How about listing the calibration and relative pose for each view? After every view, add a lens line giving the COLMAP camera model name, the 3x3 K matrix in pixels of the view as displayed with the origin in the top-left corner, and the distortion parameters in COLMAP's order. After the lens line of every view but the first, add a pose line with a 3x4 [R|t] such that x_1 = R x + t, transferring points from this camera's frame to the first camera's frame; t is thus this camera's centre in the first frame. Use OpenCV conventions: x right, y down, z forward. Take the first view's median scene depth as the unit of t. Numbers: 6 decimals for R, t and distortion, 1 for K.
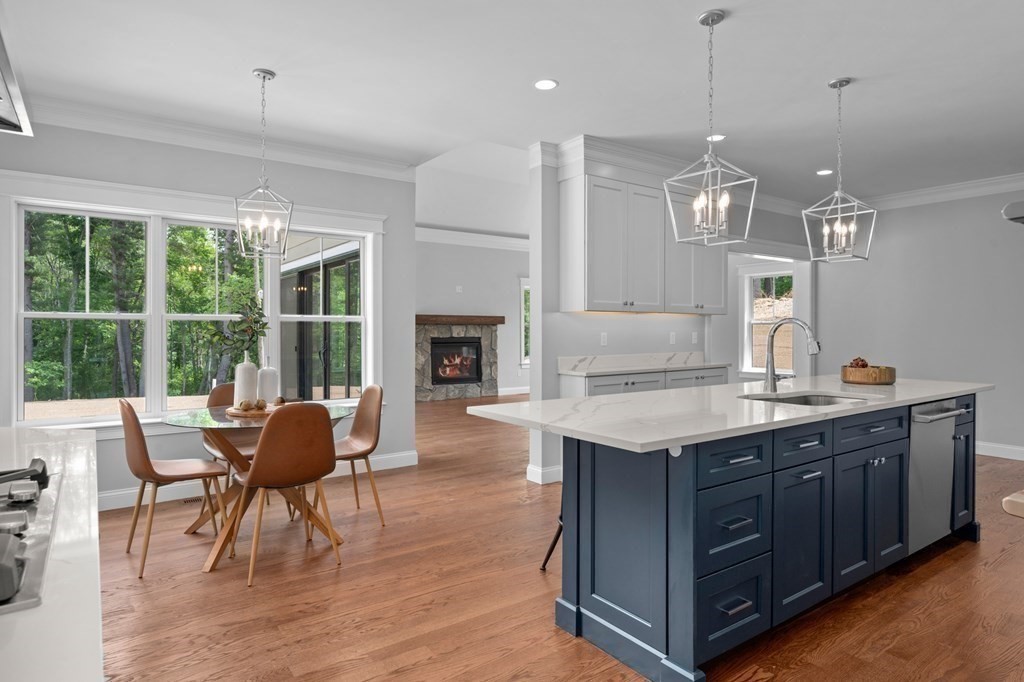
lens RADIAL K [[596.6, 0, 509.9], [0, 596.6, 332.5], [0, 0, 1]] dist [-0.004179, -0.000469]
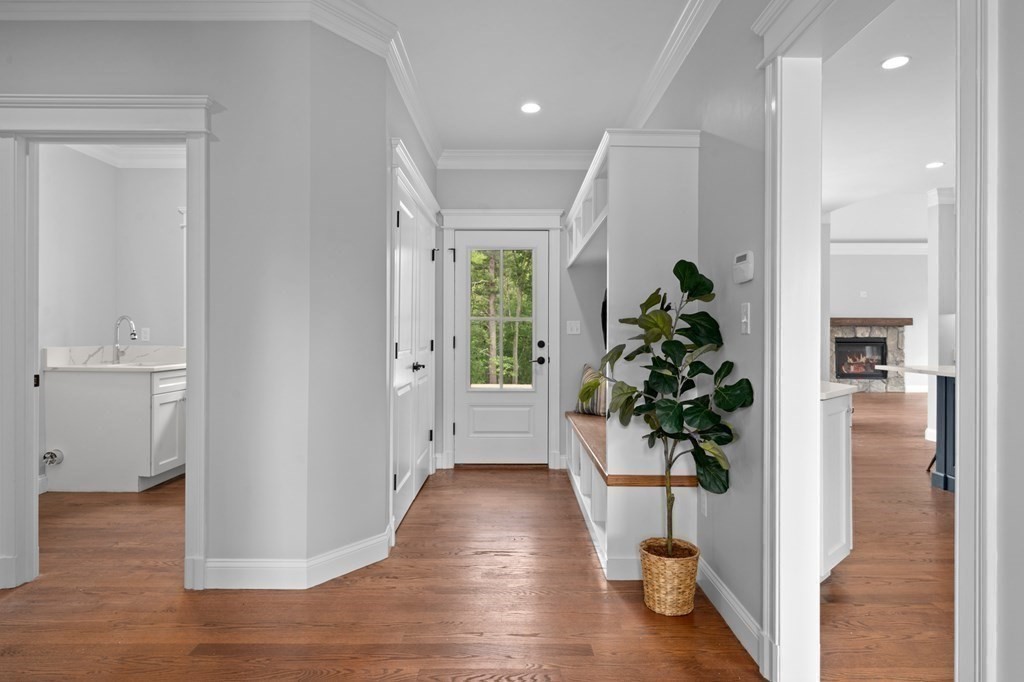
lens RADIAL K [[596.6, 0, 509.9], [0, 596.6, 332.5], [0, 0, 1]] dist [-0.004179, -0.000469]
pose [[0.817380, -0.001193, -0.576098, 0.016473], [-0.002489, 0.999981, -0.005602, 0.006635], [0.576093, 0.006013, 0.817362, -0.292274]]
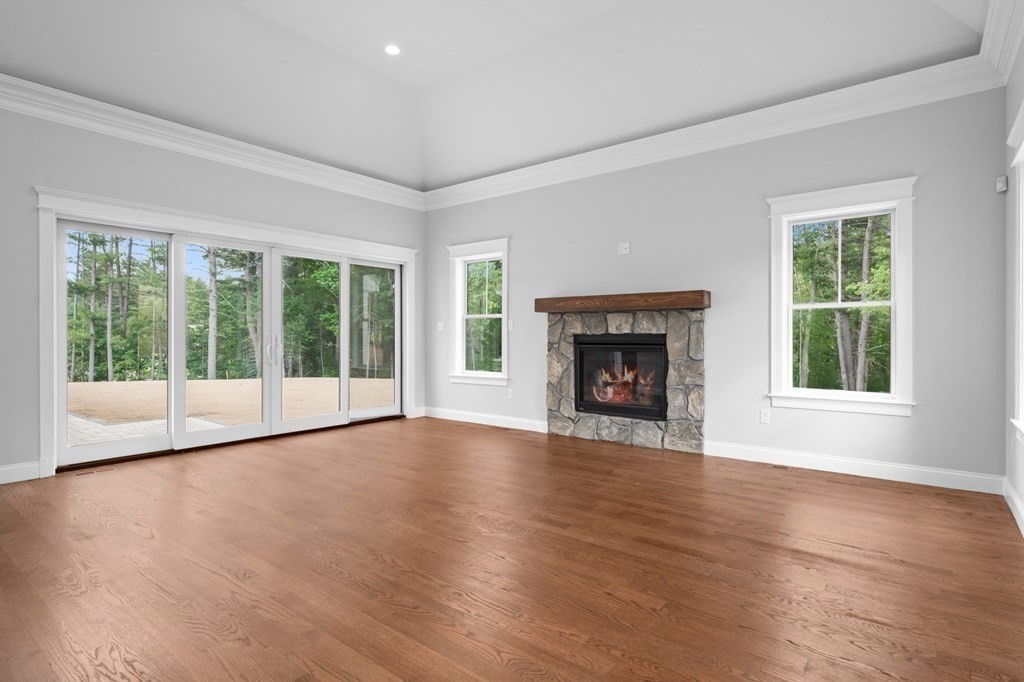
lens RADIAL K [[526.6, 0, 512.0], [0, 526.6, 341.0], [0, 0, 1]] dist [0.001874, 0.000181]
pose [[0.283801, 0.010450, -0.958826, 0.360392], [-0.003502, 0.999945, 0.009862, 0.009859], [0.958877, 0.000559, 0.283822, 0.760198]]
